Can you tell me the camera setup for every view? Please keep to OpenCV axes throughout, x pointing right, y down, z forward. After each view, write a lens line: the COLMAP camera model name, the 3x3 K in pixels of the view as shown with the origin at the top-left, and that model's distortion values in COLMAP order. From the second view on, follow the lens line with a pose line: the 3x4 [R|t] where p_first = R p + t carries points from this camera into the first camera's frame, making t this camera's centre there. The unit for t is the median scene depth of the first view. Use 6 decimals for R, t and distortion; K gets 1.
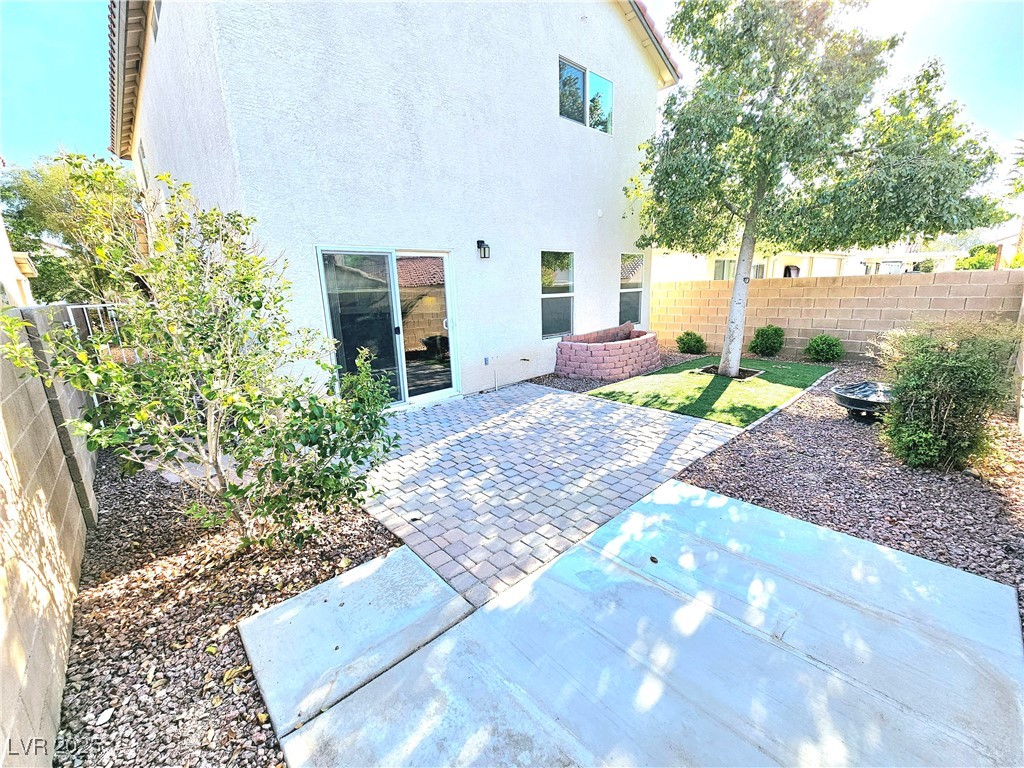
lens RADIAL K [[414.4, 0, 512.0], [0, 414.4, 384.0], [0, 0, 1]] dist [0.002395, 0.000396]
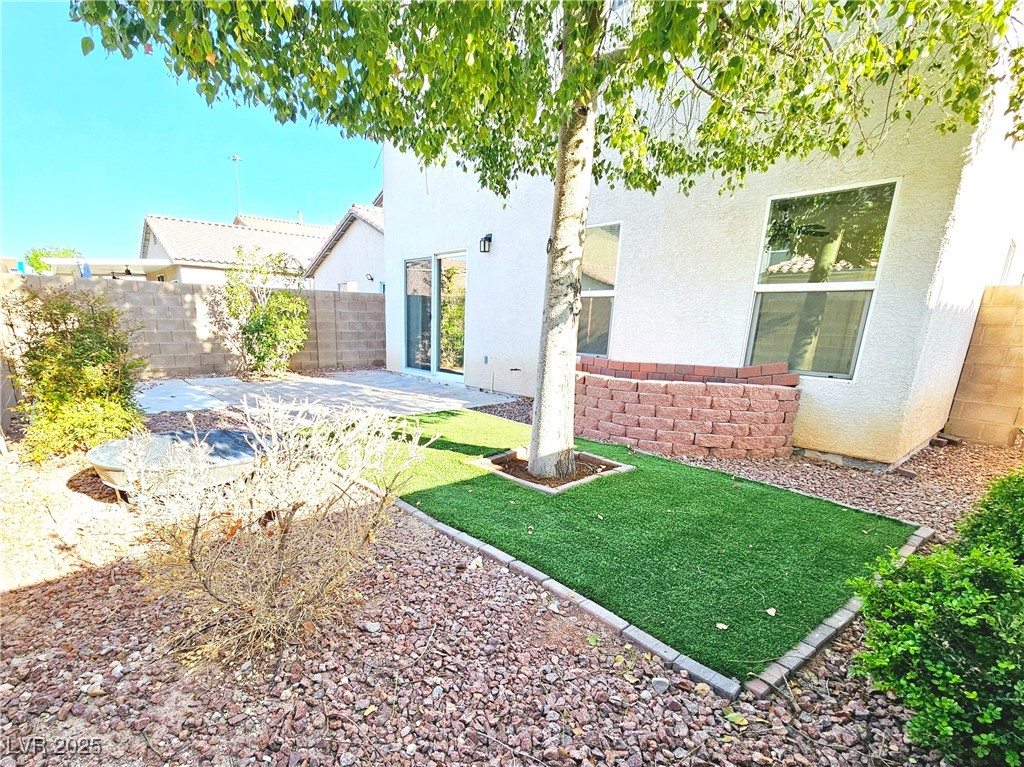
lens RADIAL K [[414.4, 0, 512.0], [0, 414.4, 383.5], [0, 0, 1]] dist [0.002395, 0.000396]
pose [[0.125761, 0.234406, -0.963970, 0.840909], [-0.215766, 0.954887, 0.204049, -0.200836], [0.968313, 0.182330, 0.170664, 0.855375]]
